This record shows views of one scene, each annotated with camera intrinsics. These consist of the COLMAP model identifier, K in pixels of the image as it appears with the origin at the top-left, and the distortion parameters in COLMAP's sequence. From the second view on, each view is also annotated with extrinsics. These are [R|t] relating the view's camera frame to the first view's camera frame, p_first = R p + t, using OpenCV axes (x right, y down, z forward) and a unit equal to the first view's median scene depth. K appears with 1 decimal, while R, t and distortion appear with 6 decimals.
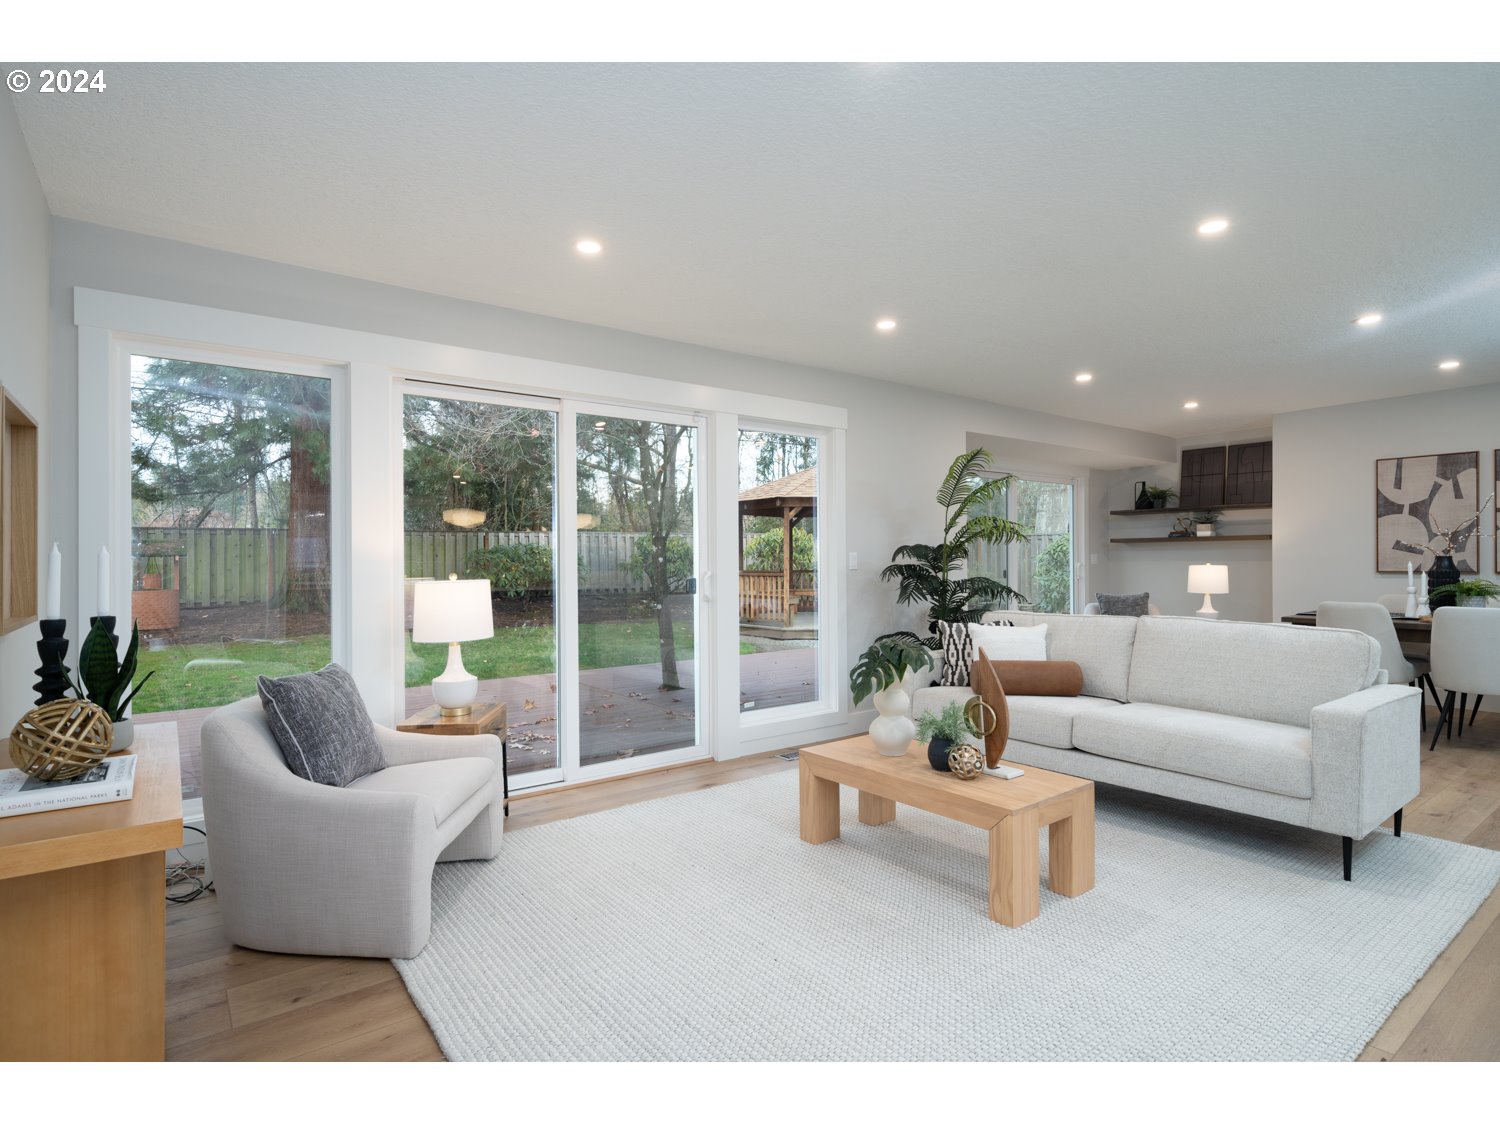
lens RADIAL K [[775.9, 0, 745.7], [0, 775.9, 558.2], [0, 0, 1]] dist [0.000010, -0.000710]
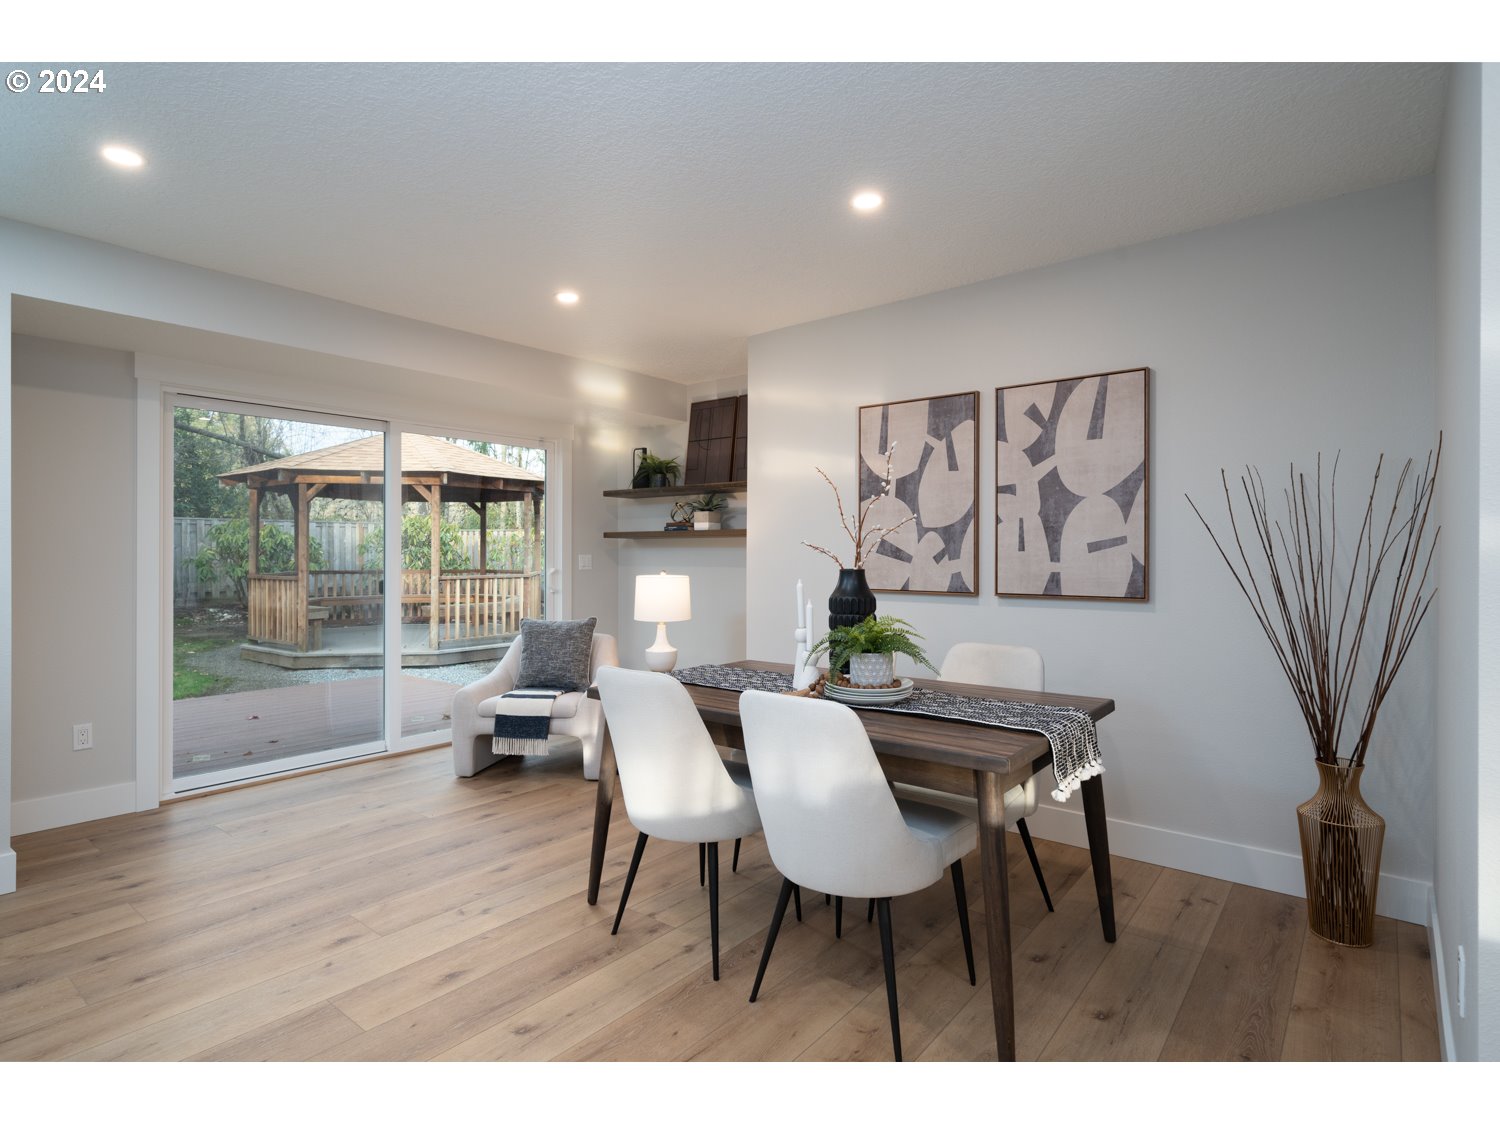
lens RADIAL K [[775.9, 0, 760.5], [0, 775.9, 550.6], [0, 0, 1]] dist [0.000010, -0.000710]
pose [[0.971912, 0.007334, 0.235232, 0.568597], [-0.006908, 0.999973, -0.002635, -0.010864], [-0.235245, 0.000936, 0.971936, 0.404581]]
